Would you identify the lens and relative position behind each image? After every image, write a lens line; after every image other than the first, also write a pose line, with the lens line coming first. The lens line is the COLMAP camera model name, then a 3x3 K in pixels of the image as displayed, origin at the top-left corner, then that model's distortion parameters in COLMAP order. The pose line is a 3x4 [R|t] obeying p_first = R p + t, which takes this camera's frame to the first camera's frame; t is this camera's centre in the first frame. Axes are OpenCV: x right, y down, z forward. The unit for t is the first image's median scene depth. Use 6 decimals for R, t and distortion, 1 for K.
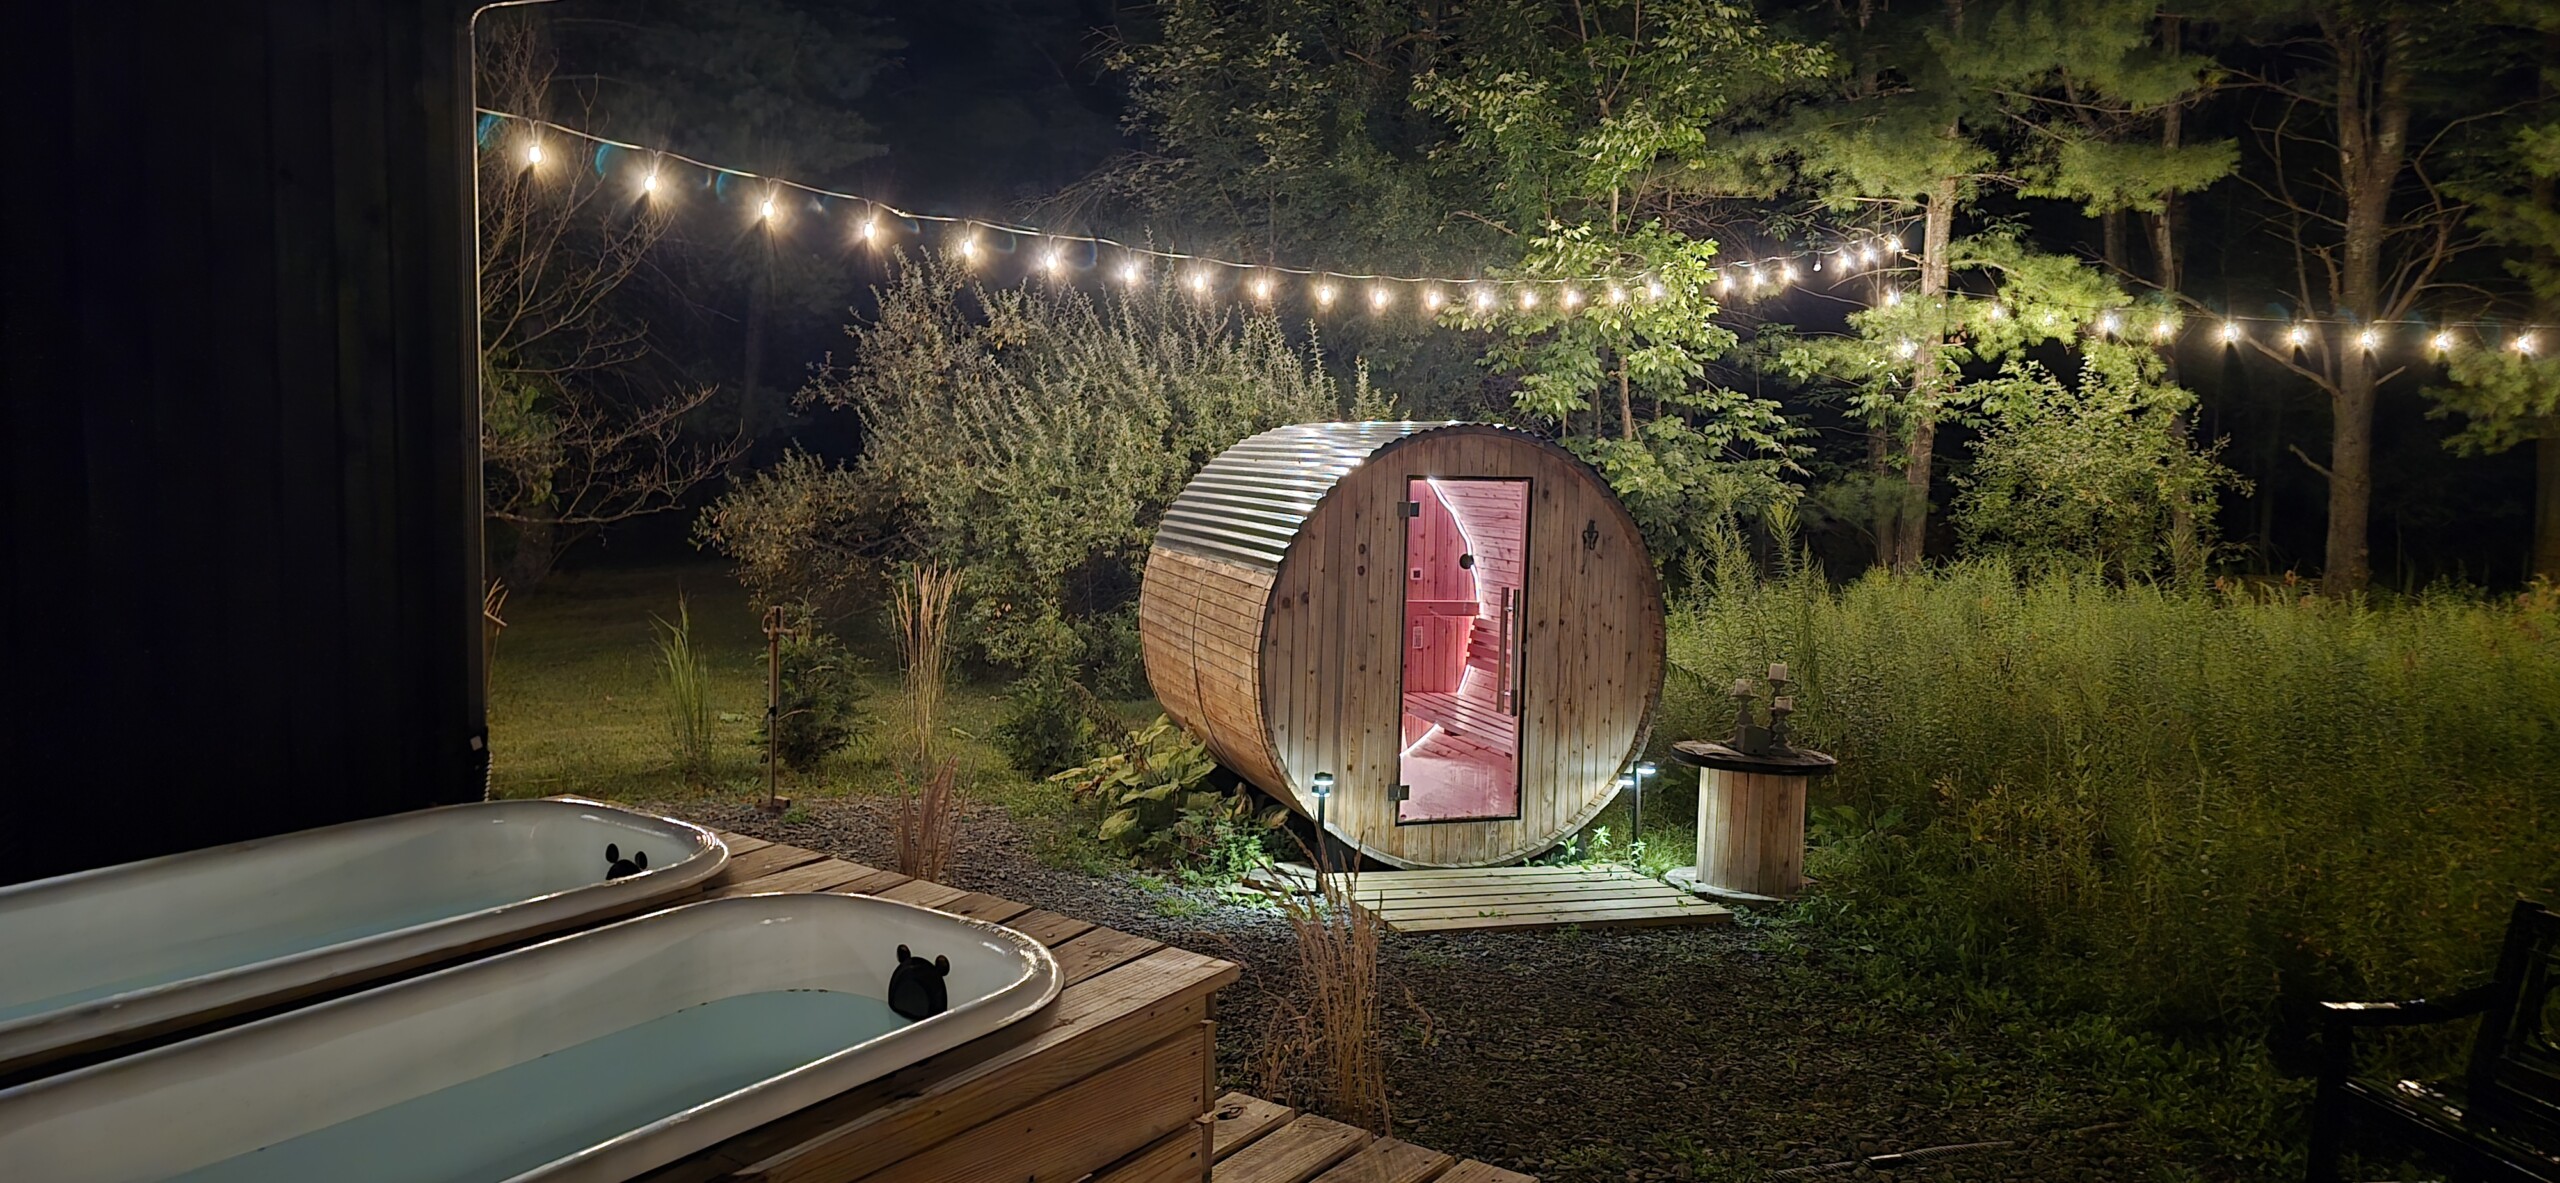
lens RADIAL K [[1654.2, 0, 1278.4], [0, 1654.2, 547.4], [0, 0, 1]] dist [-0.000853, -0.000245]
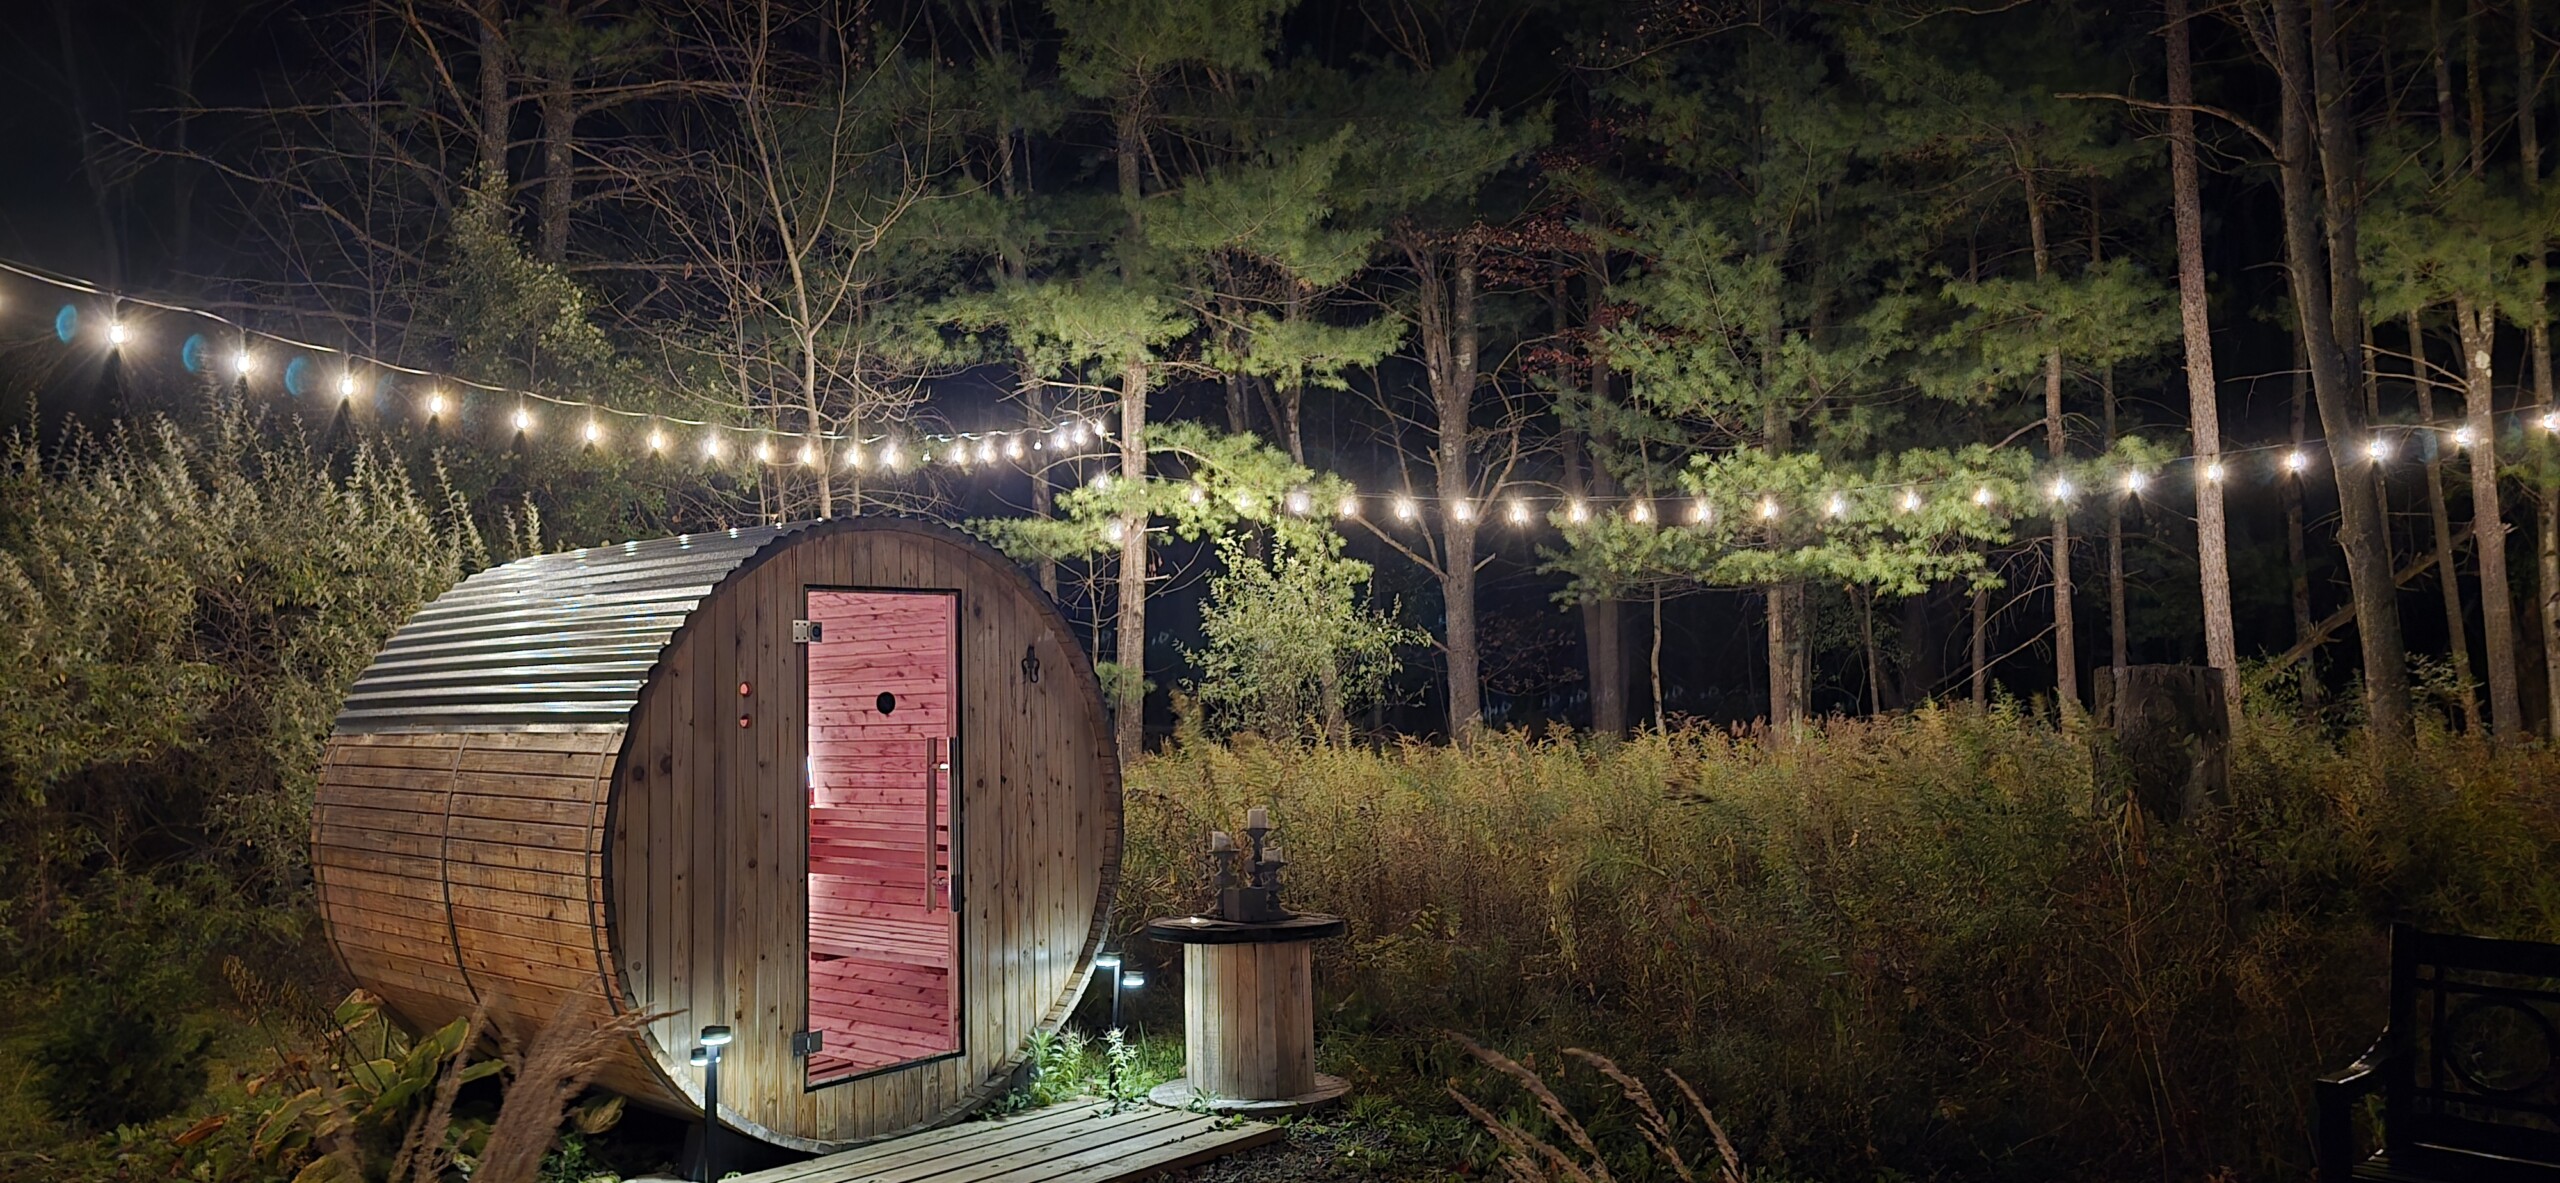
lens RADIAL K [[1654.2, 0, 1278.4], [0, 1654.2, 547.4], [0, 0, 1]] dist [-0.000853, -0.000245]
pose [[0.853512, -0.002503, 0.521067, -0.113723], [0.078094, 0.989309, -0.123166, 0.042253], [-0.515188, 0.145816, 0.844582, 0.272023]]
